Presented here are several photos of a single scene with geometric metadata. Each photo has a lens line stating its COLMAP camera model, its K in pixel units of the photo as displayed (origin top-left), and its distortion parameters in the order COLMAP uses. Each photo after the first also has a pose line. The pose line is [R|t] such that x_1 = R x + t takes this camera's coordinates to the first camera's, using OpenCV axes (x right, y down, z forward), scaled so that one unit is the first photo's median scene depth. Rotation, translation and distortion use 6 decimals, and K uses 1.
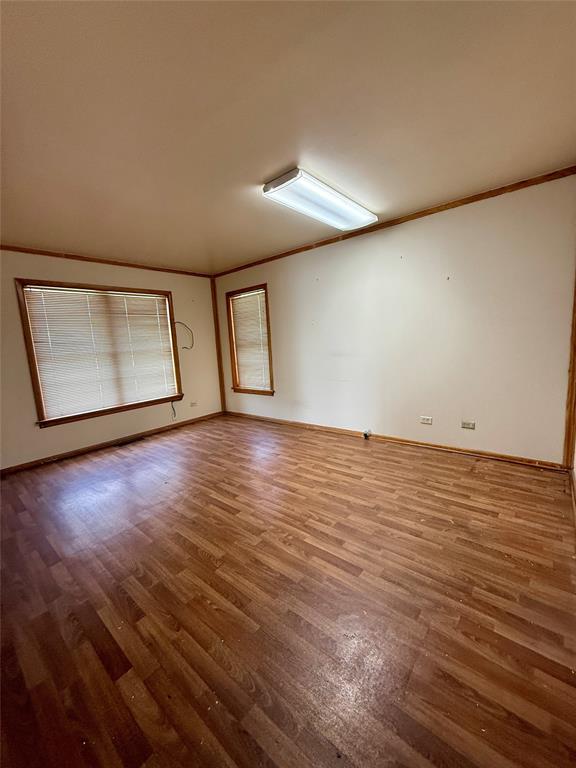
lens RADIAL K [[305.9, 0, 287.0], [0, 305.9, 381.2], [0, 0, 1]] dist [0.001535, 0.000146]
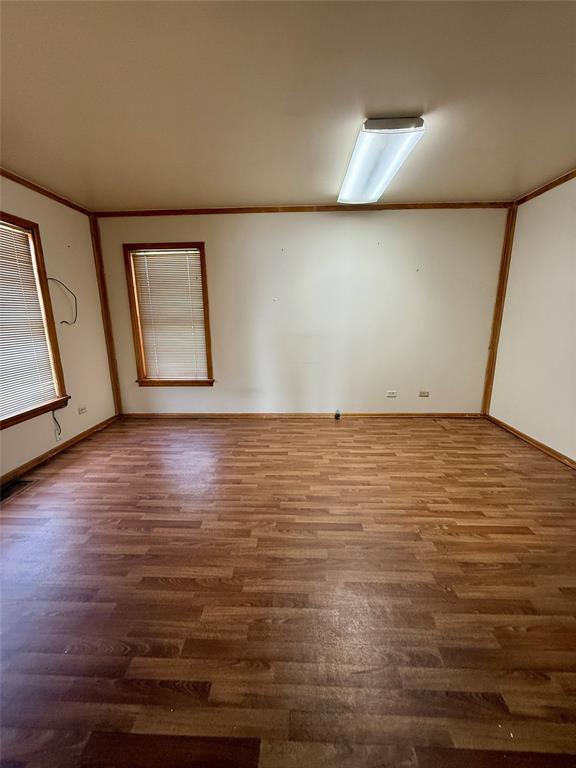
lens RADIAL K [[305.9, 0, 287.0], [0, 305.9, 381.2], [0, 0, 1]] dist [0.001535, 0.000146]
pose [[0.786417, -0.080804, 0.612388, -0.443528], [0.046003, 0.996315, 0.072387, -0.016912], [-0.615980, -0.028754, 0.787236, 0.272301]]
